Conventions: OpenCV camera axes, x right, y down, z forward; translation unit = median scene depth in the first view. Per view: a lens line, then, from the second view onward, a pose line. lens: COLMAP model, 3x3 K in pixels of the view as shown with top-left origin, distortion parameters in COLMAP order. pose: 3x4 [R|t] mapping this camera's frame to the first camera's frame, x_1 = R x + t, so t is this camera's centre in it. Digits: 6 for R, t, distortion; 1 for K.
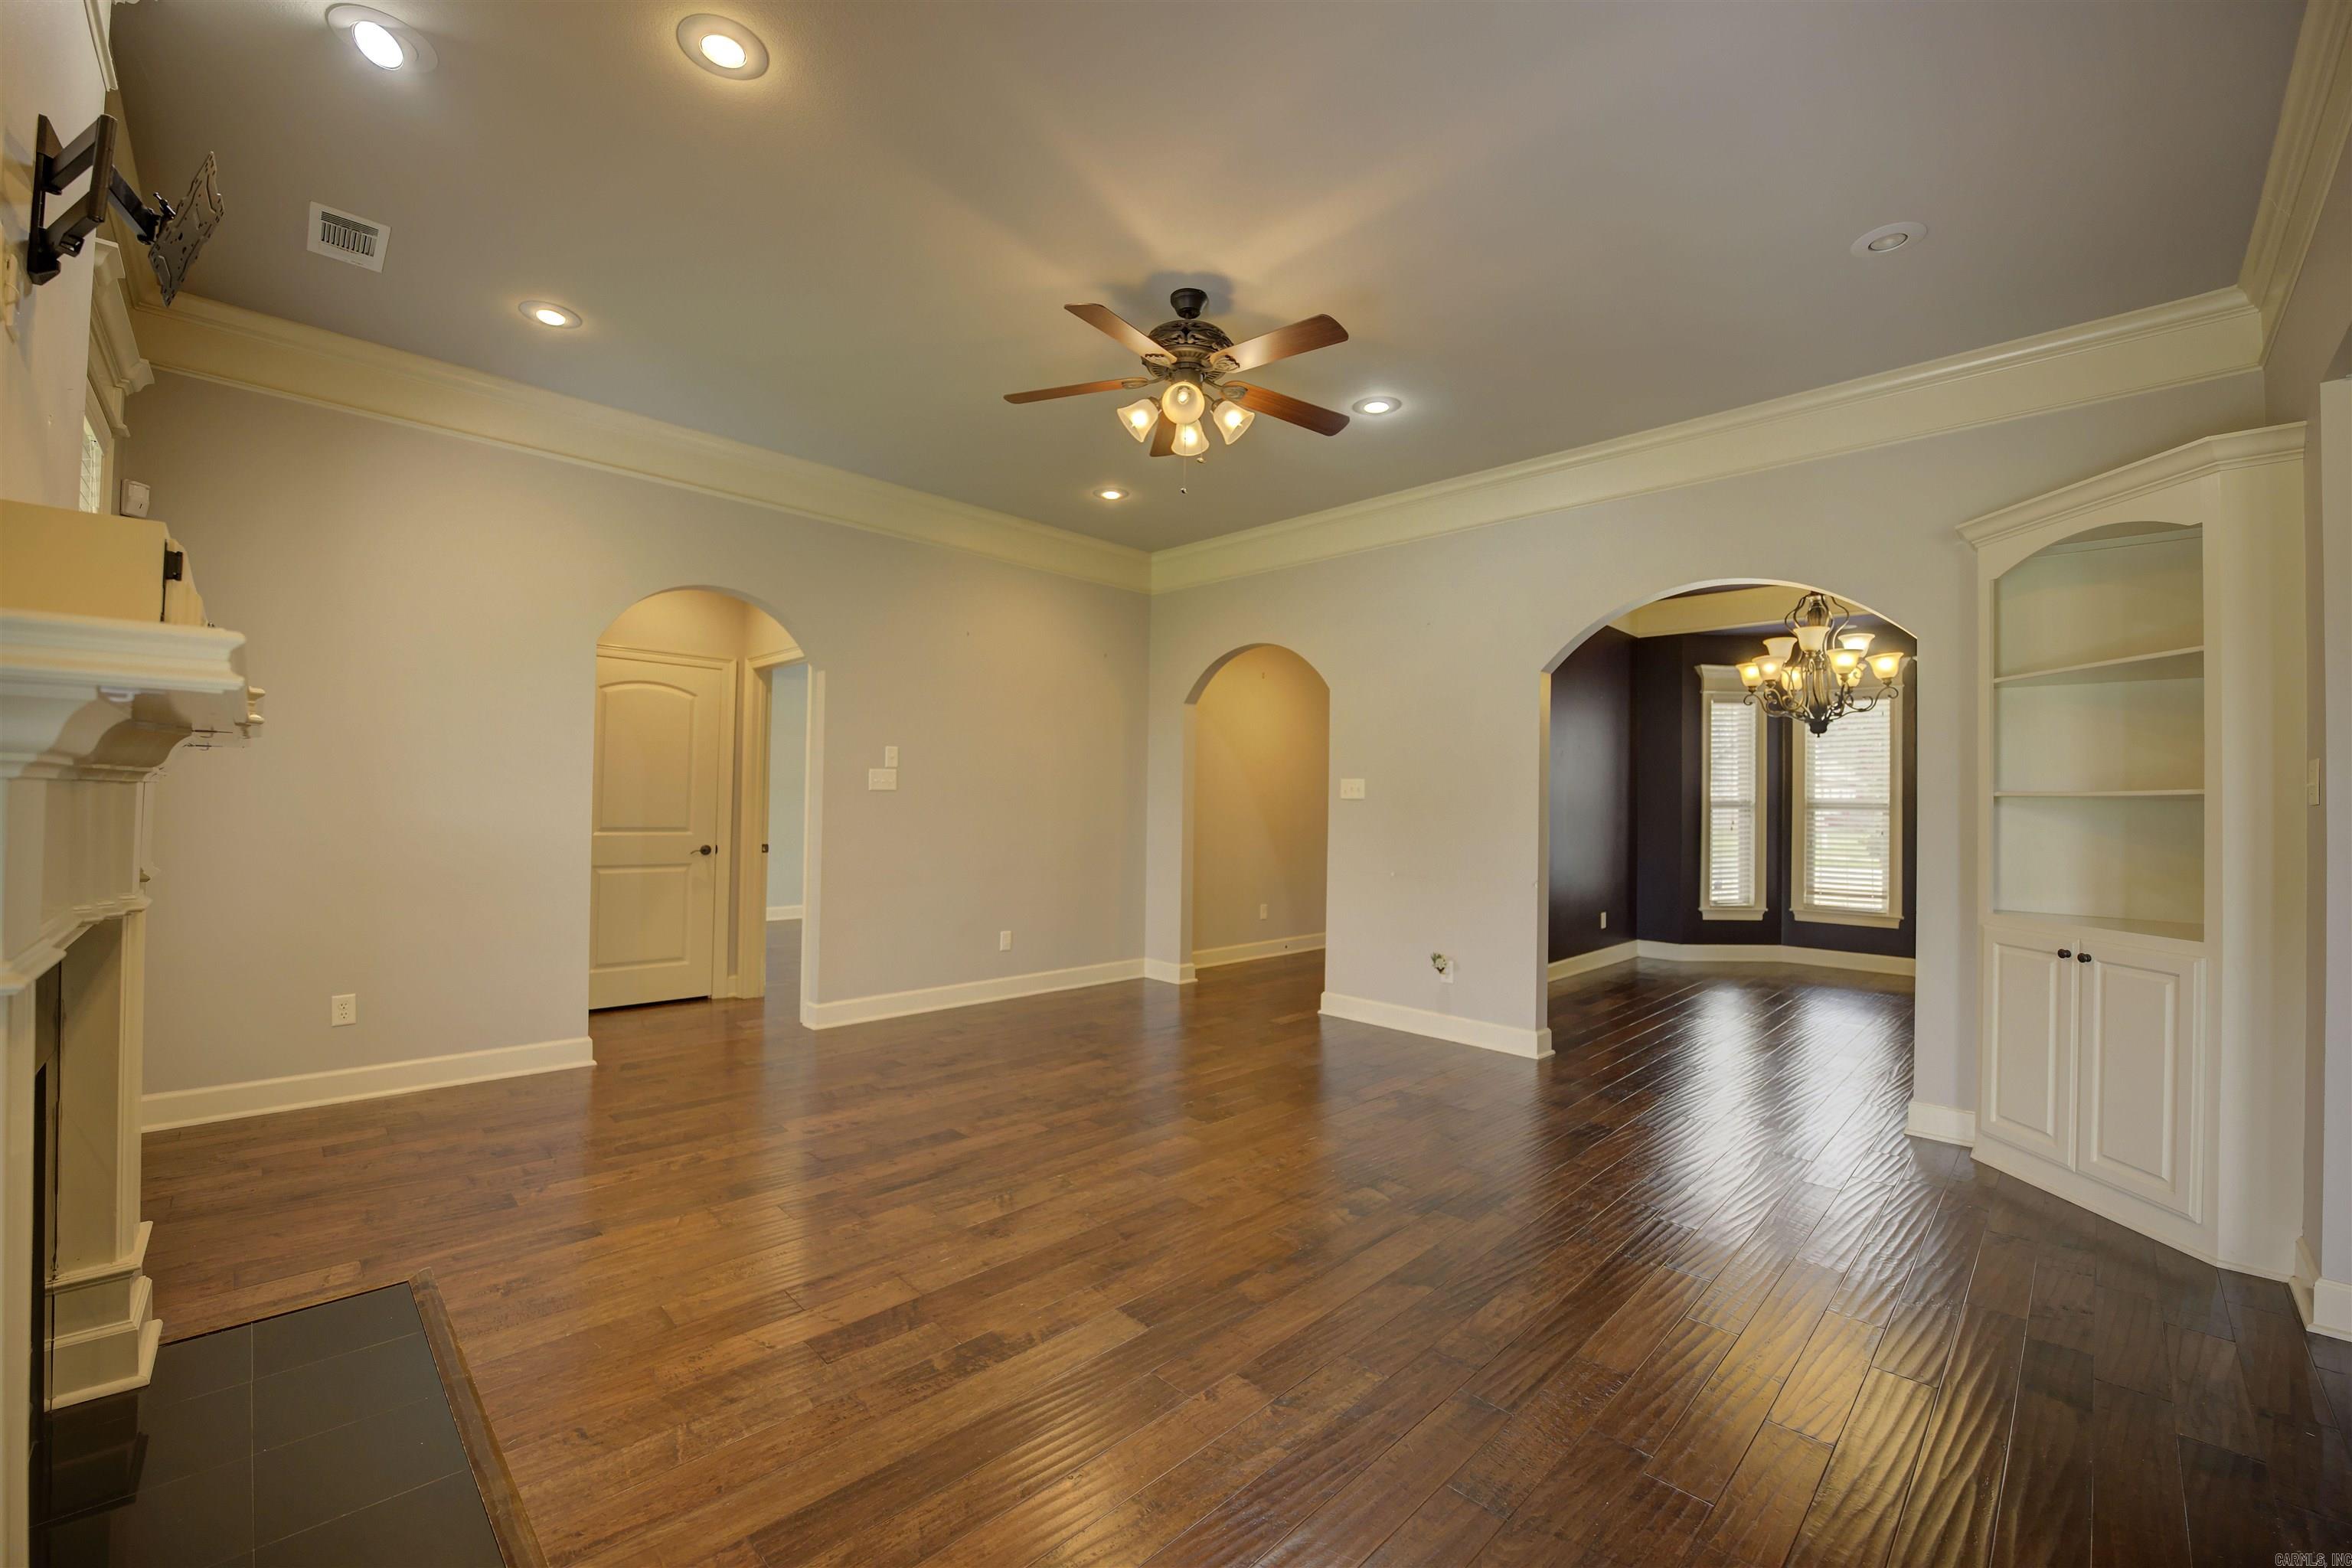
lens RADIAL K [[941.7, 0, 1182.4], [0, 941.7, 789.9], [0, 0, 1]] dist [-0.019753, 0.000443]
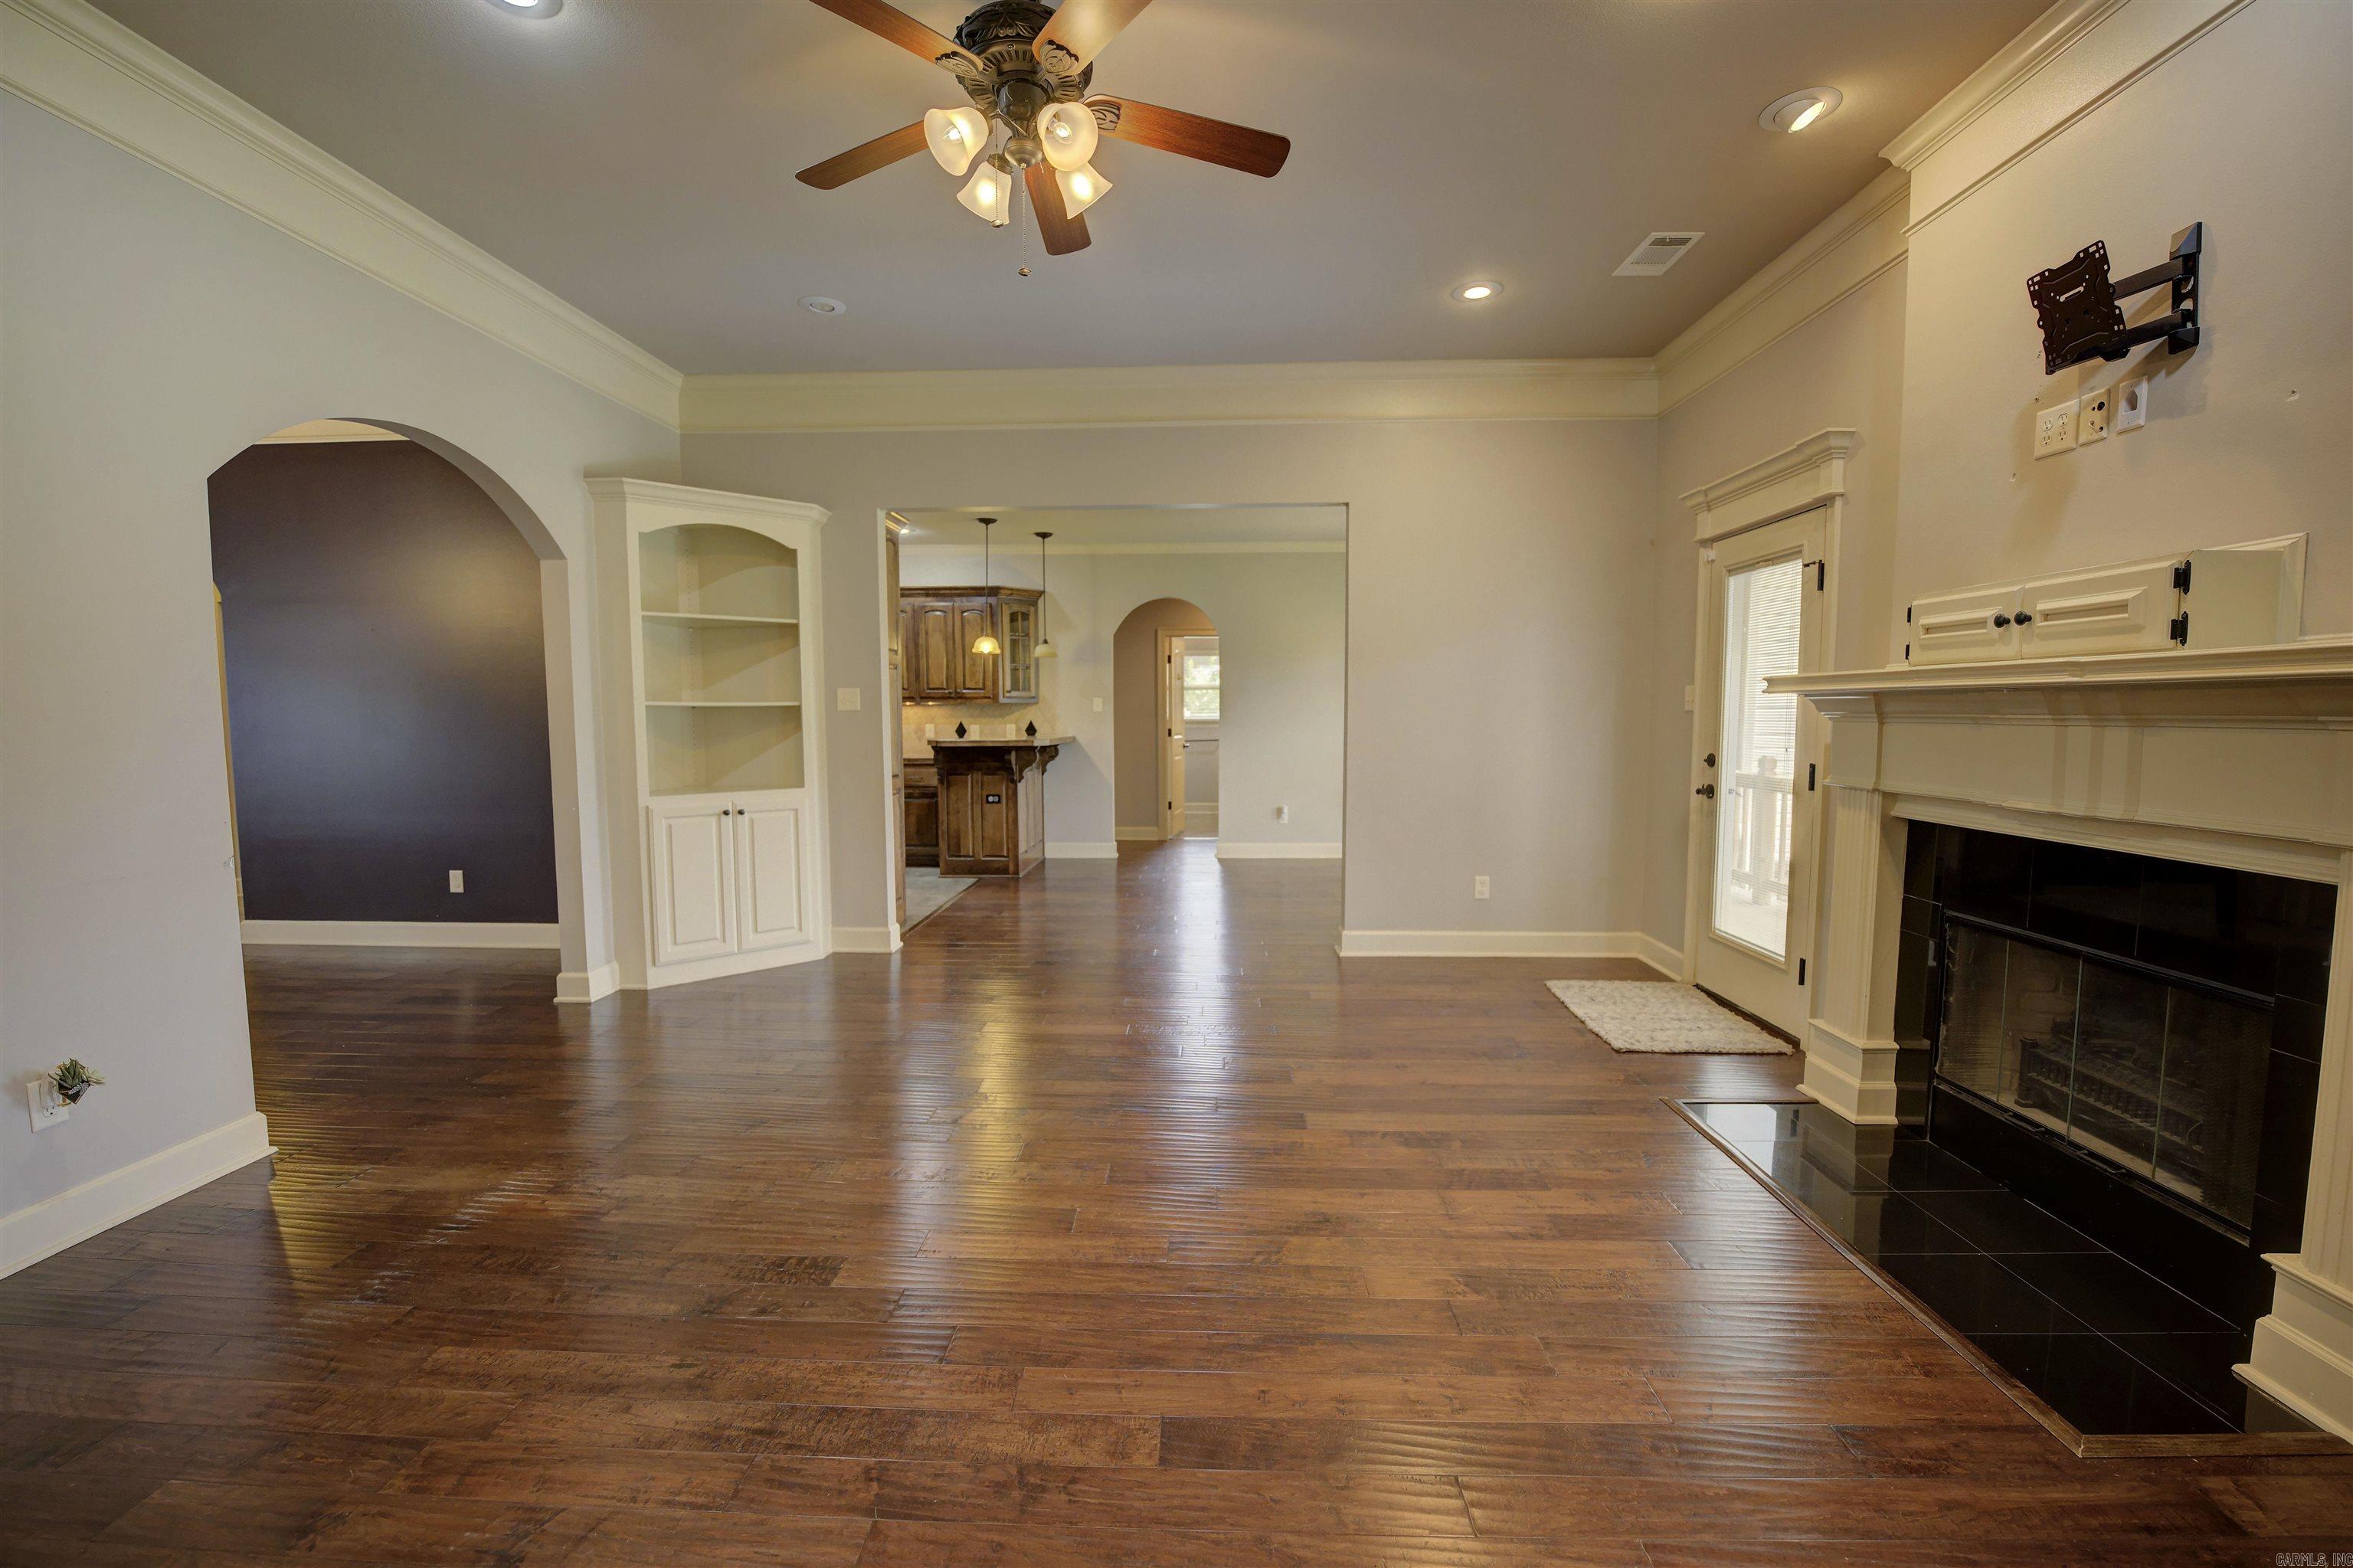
lens RADIAL K [[956.4, 0, 1176.5], [0, 956.4, 784.0], [0, 0, 1]] dist [-0.021086, 0.000207]
pose [[-0.672116, -0.070784, 0.737055, -0.693619], [-0.017551, 0.996663, 0.079711, -0.001665], [-0.740238, 0.040639, -0.671115, 1.584463]]
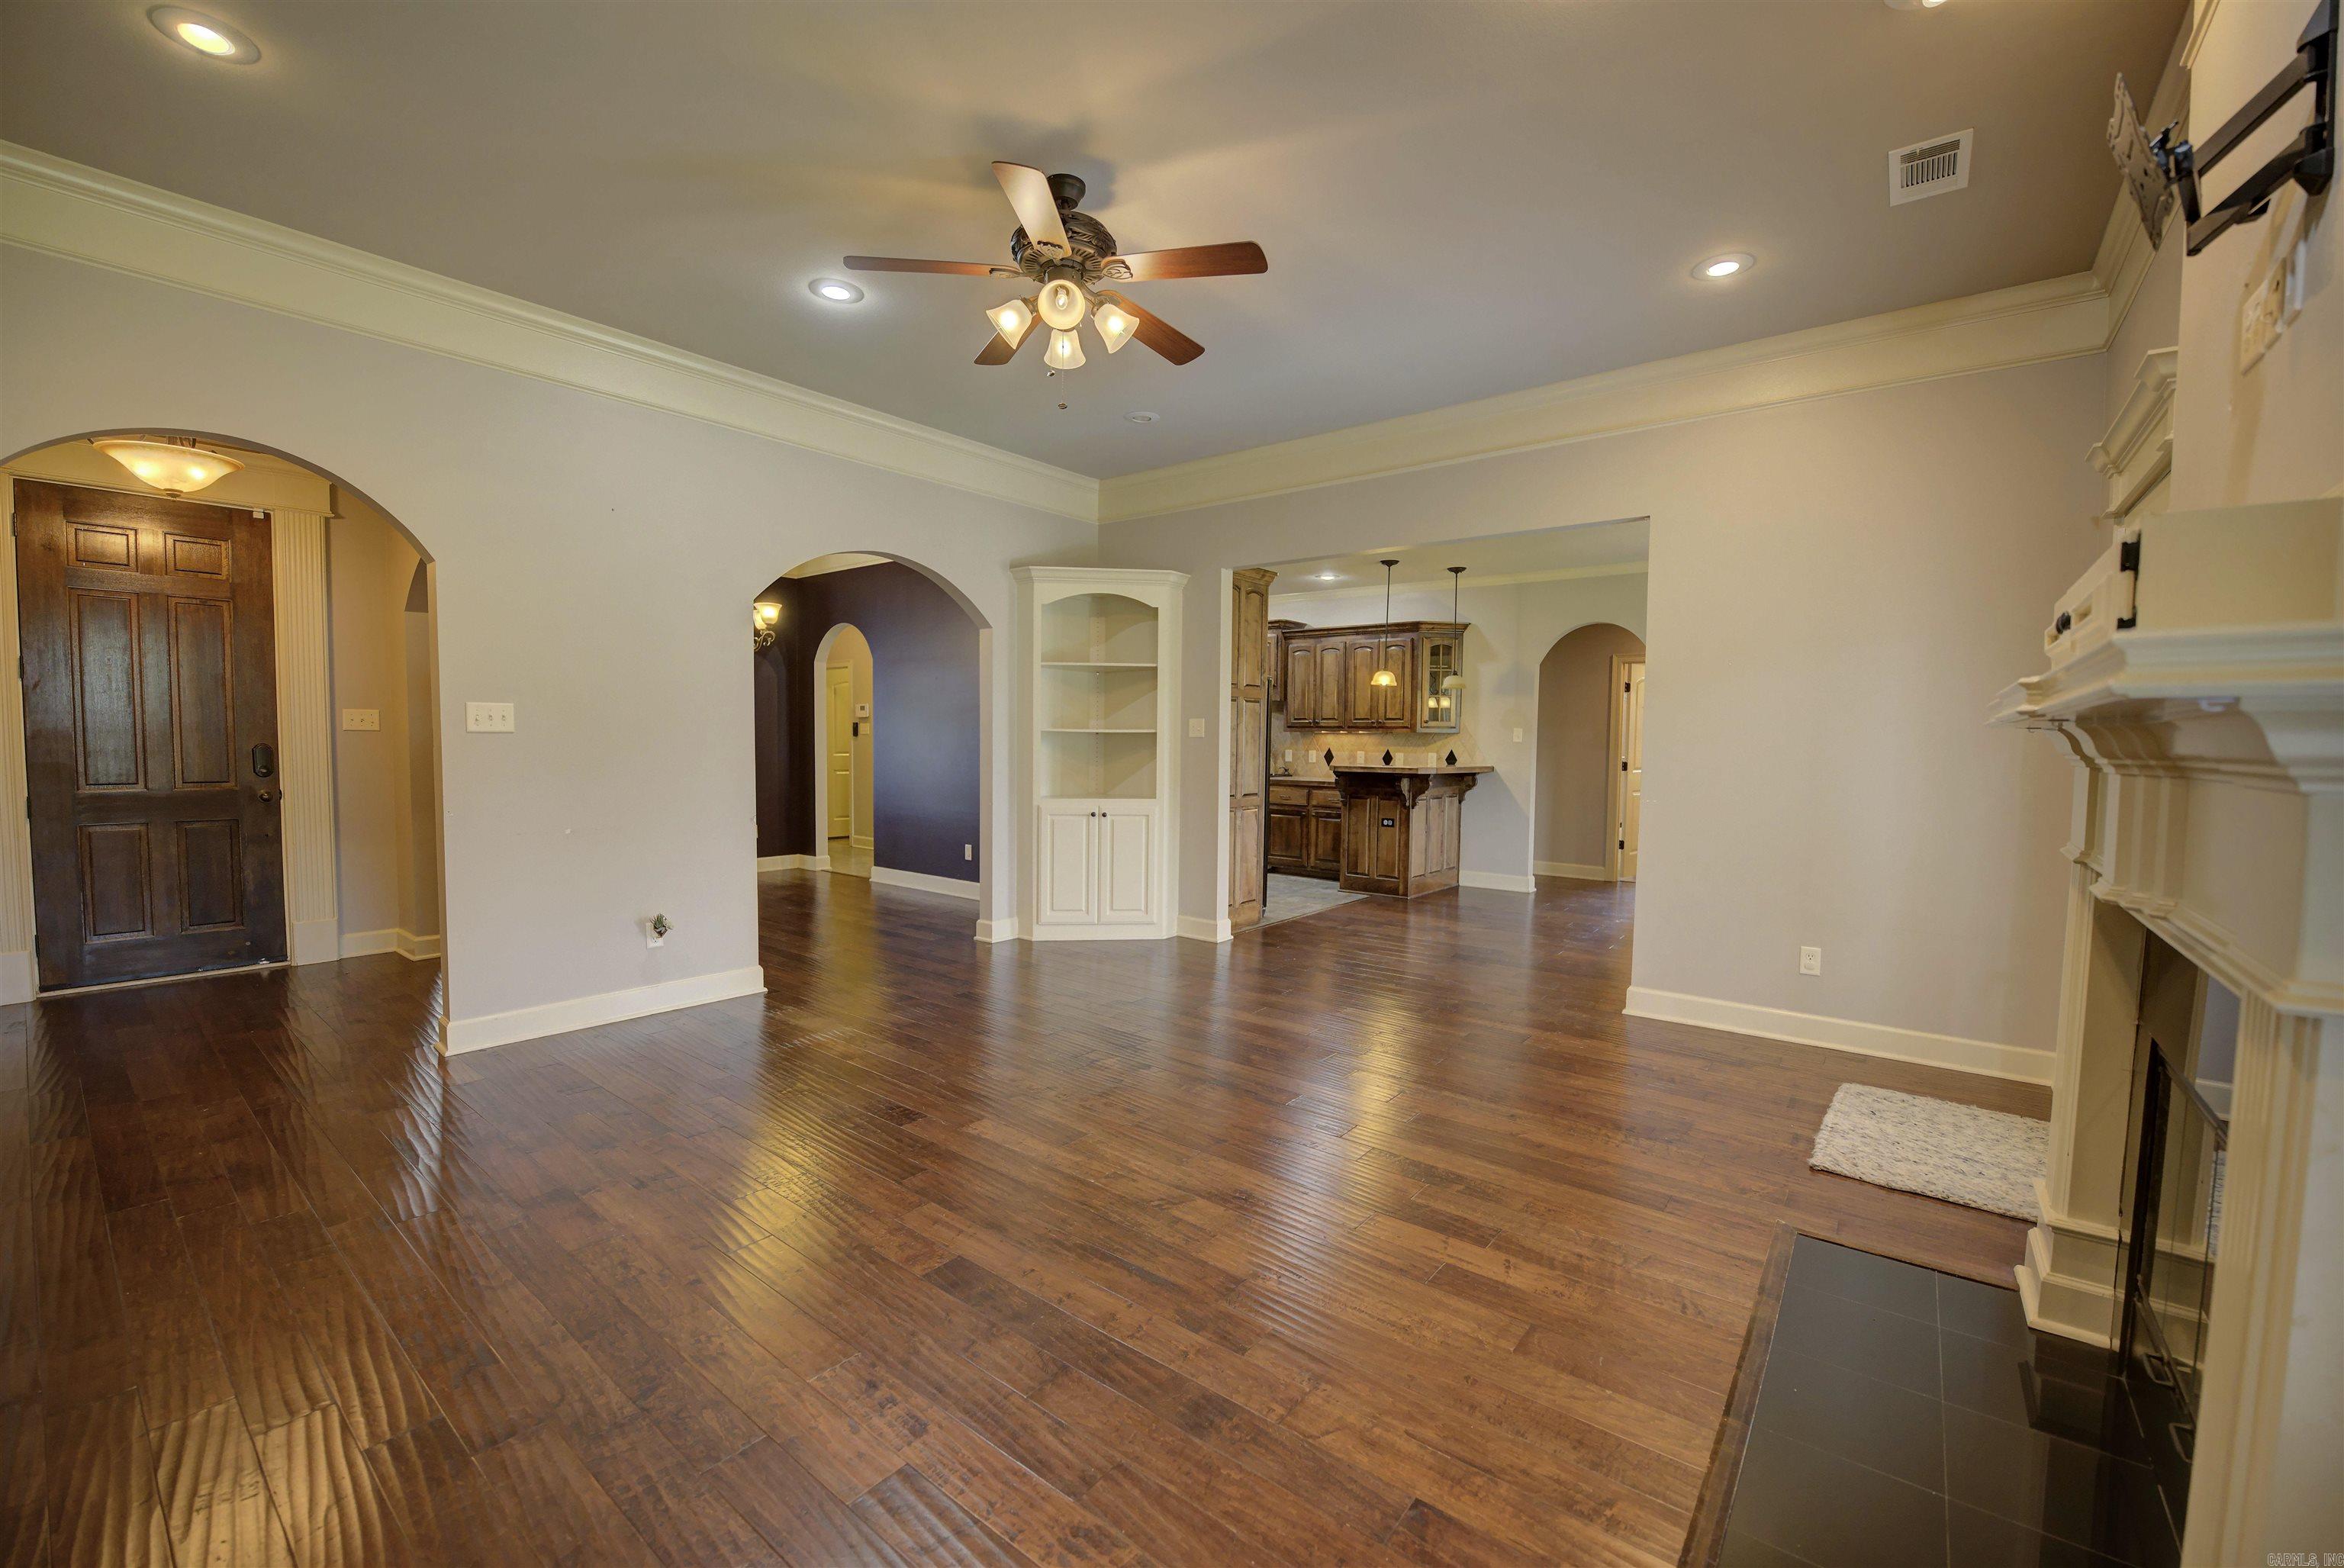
lens RADIAL K [[938.5, 0, 1178.4], [0, 938.5, 789.8], [0, 0, 1]] dist [-0.019753, 0.000443]
pose [[-0.111688, -0.072832, 0.991071, -1.060648], [-0.025107, 0.997199, 0.070453, -0.015234], [-0.993426, -0.017014, -0.113204, 1.115505]]
